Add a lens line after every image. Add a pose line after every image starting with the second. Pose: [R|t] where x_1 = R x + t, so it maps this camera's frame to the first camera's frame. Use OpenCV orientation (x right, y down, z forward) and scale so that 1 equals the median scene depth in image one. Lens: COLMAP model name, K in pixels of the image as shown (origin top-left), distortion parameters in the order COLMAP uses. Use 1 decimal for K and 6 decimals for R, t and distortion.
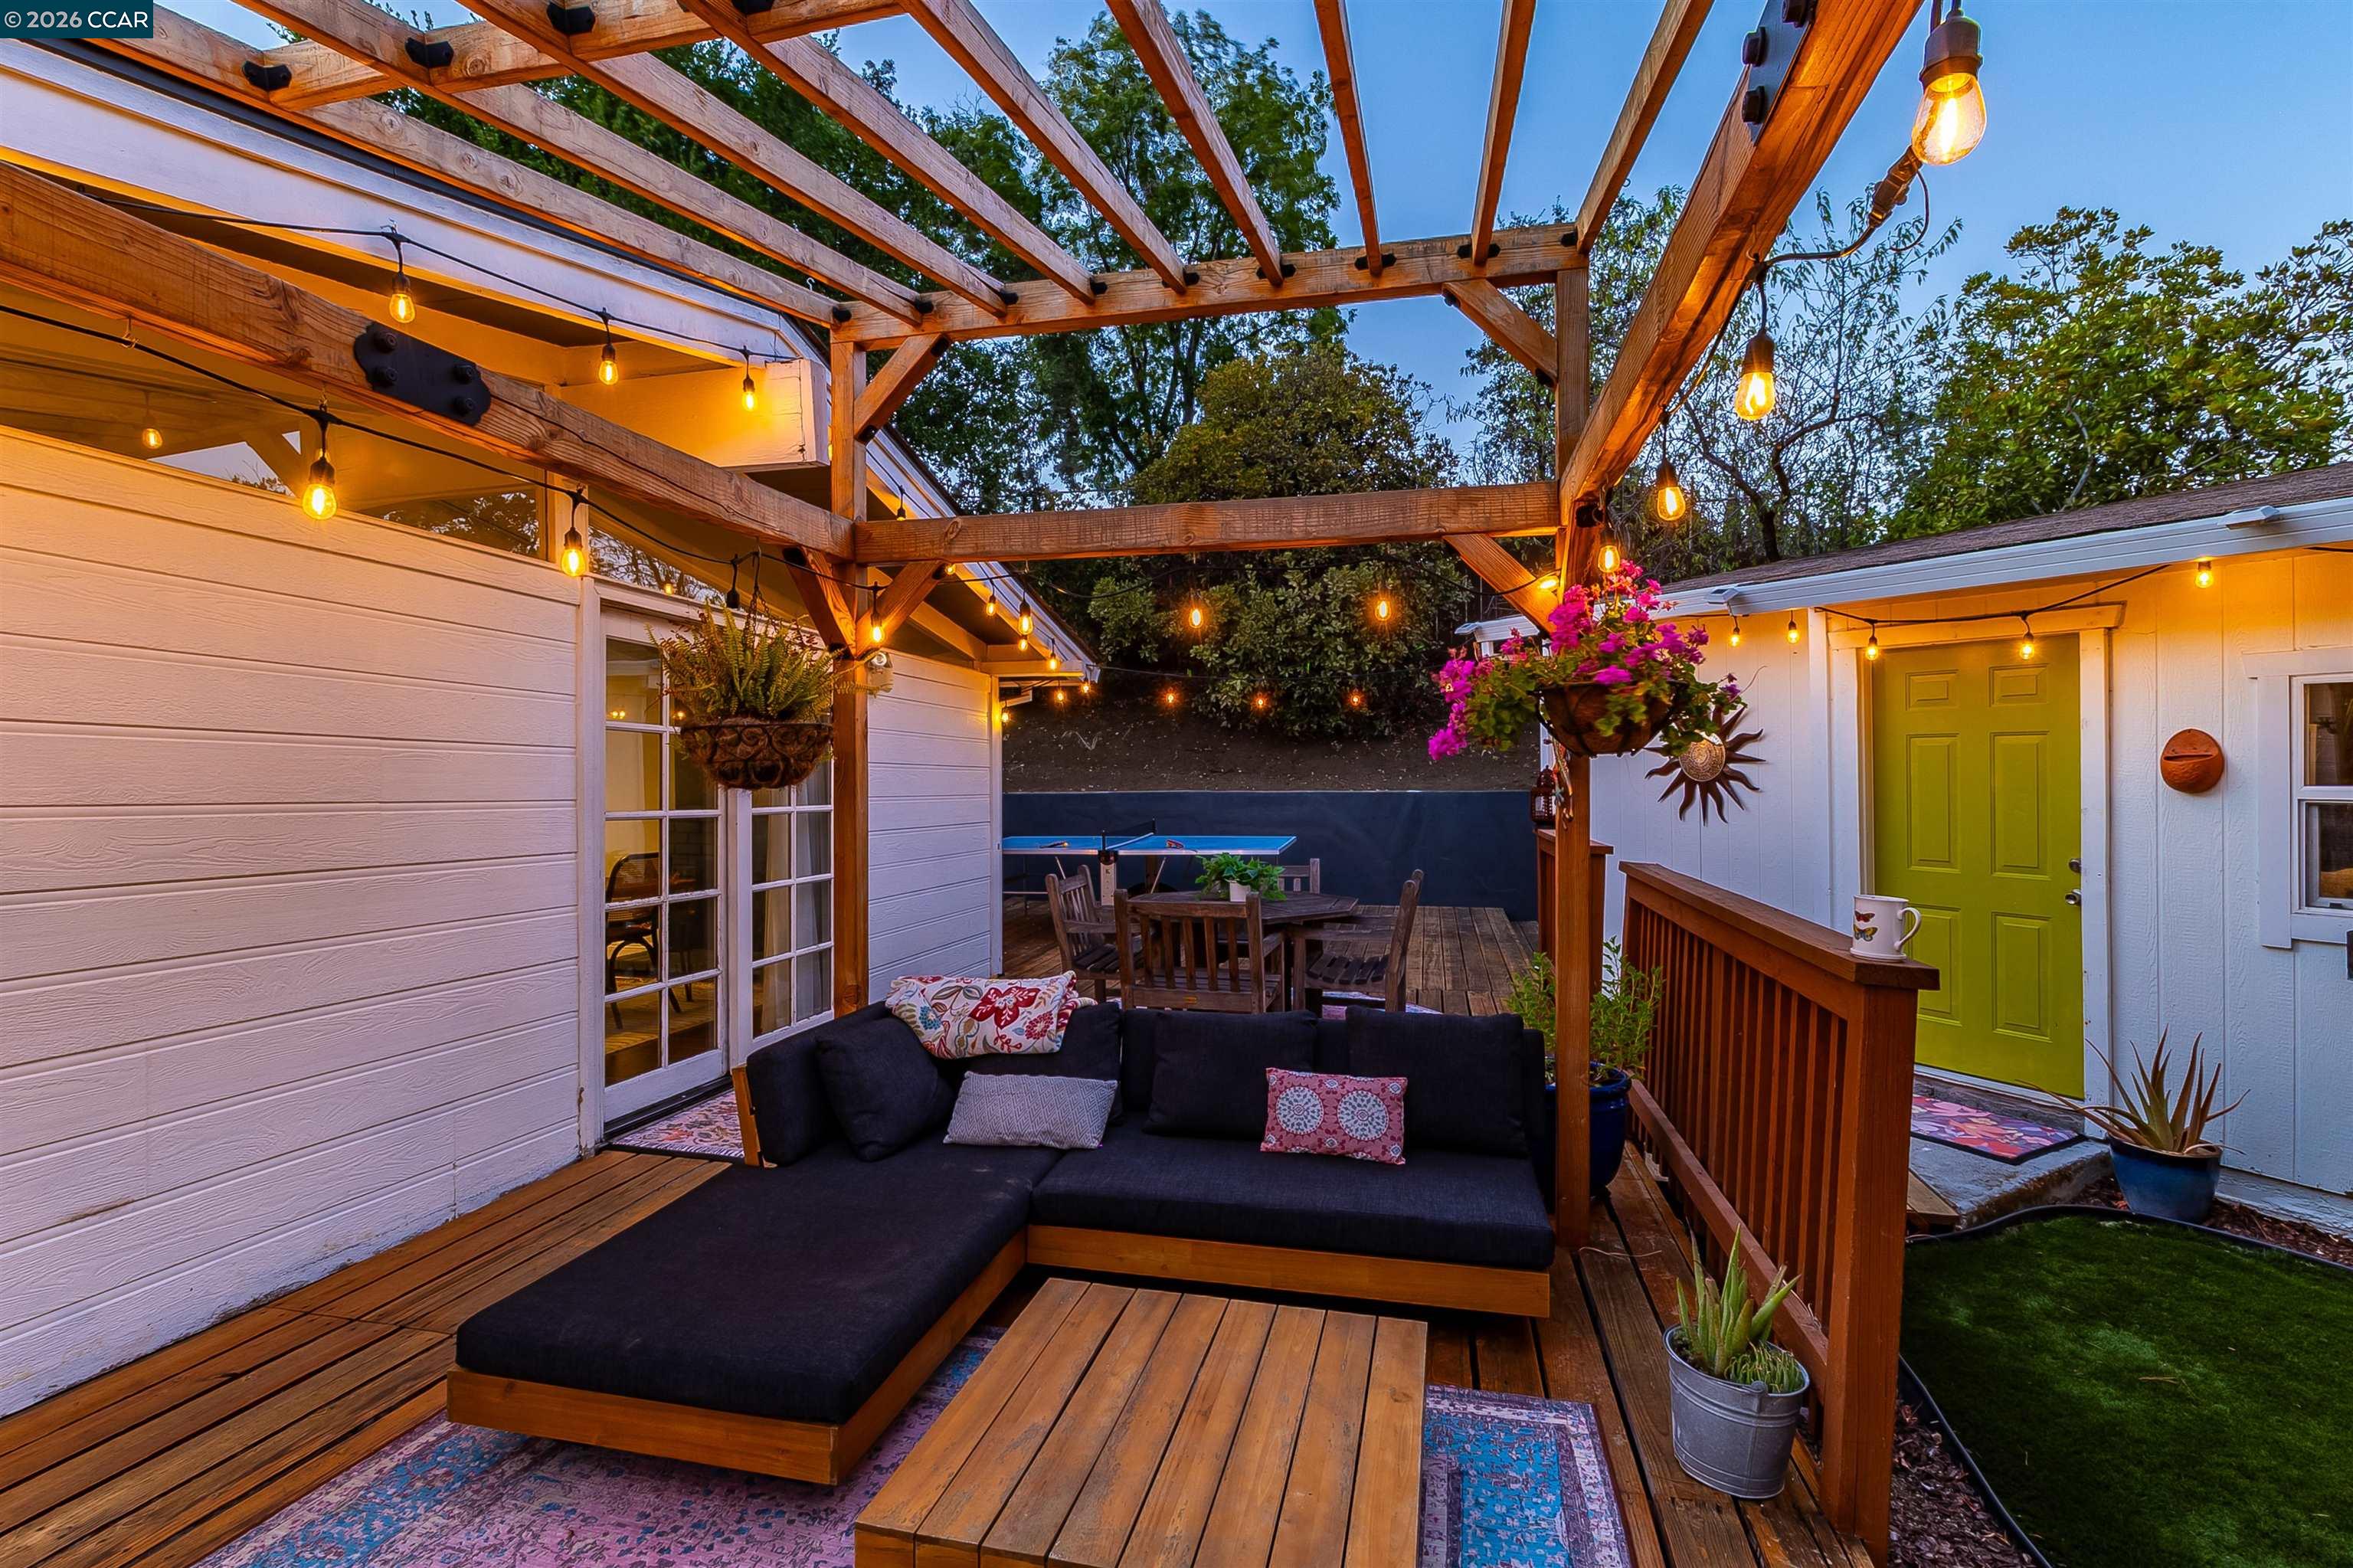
lens RADIAL K [[1093.1, 0, 1183.3], [0, 1093.1, 777.2], [0, 0, 1]] dist [0.002639, -0.000352]
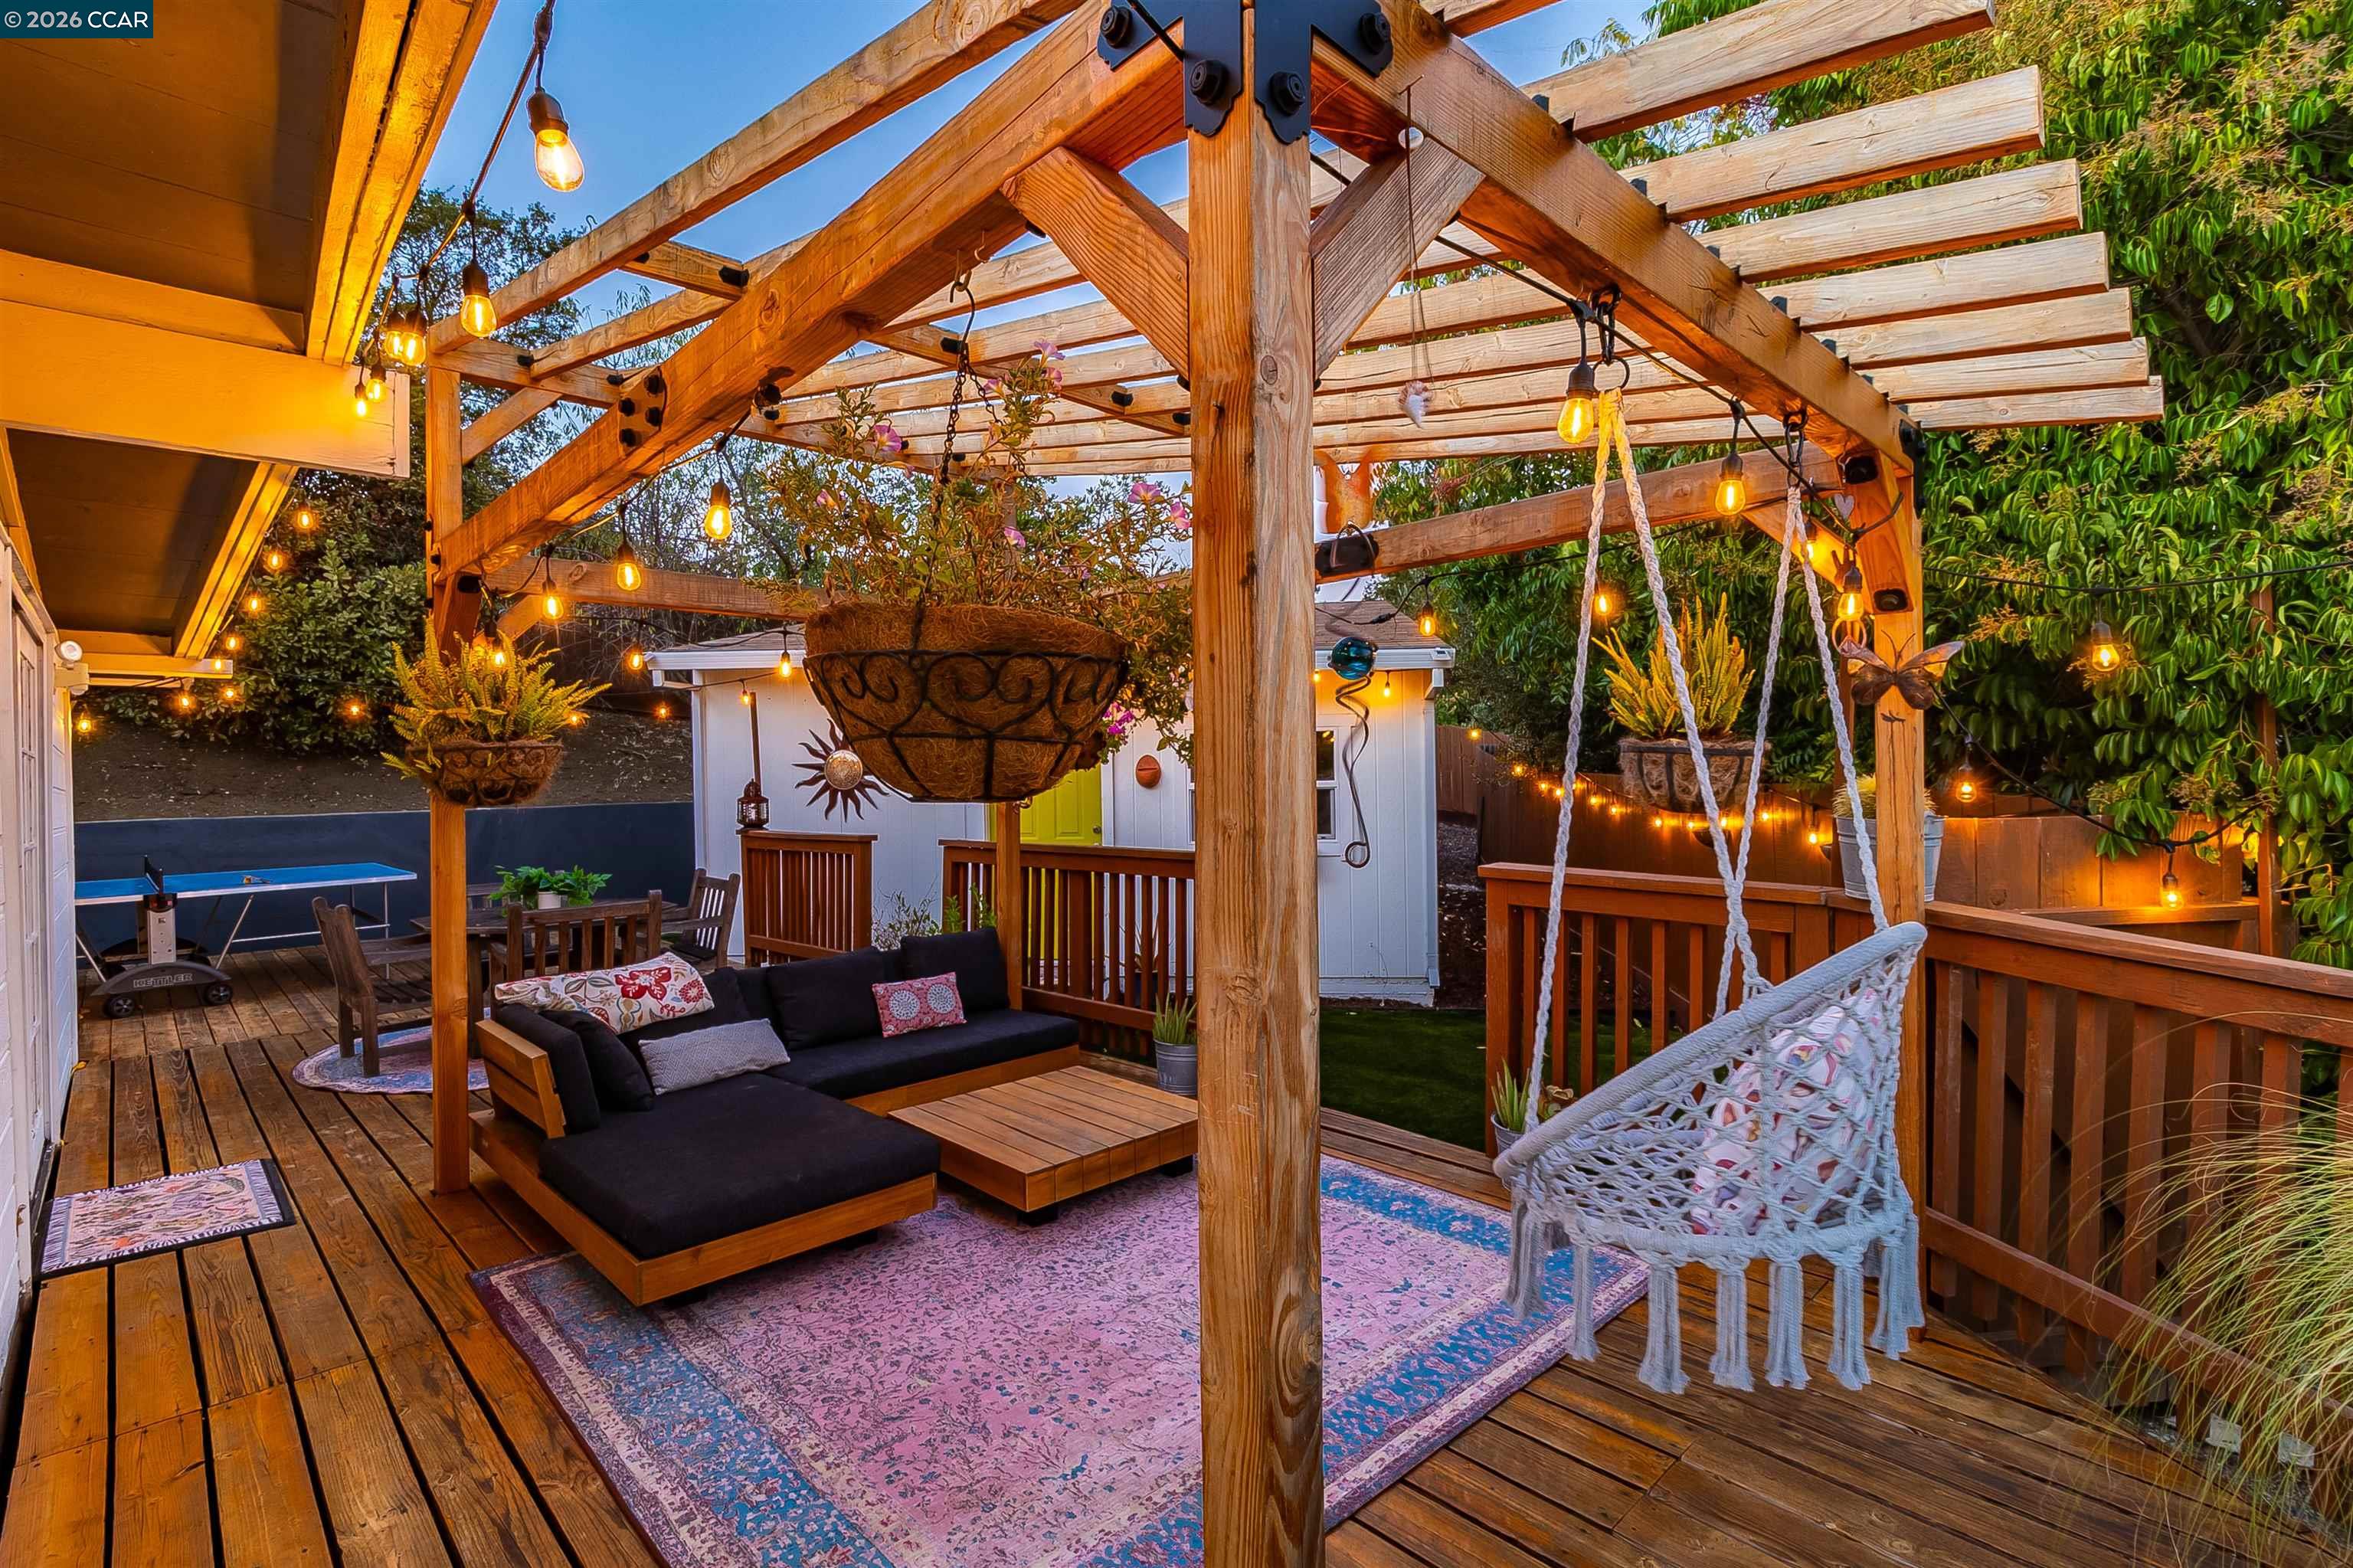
lens RADIAL K [[1093.1, 0, 1183.3], [0, 1093.1, 777.2], [0, 0, 1]] dist [0.002639, -0.000352]
pose [[0.540851, -0.011070, 0.841046, -0.843018], [0.022308, 0.999750, -0.001187, -0.000322], [-0.840823, 0.019404, 0.540963, -0.132757]]
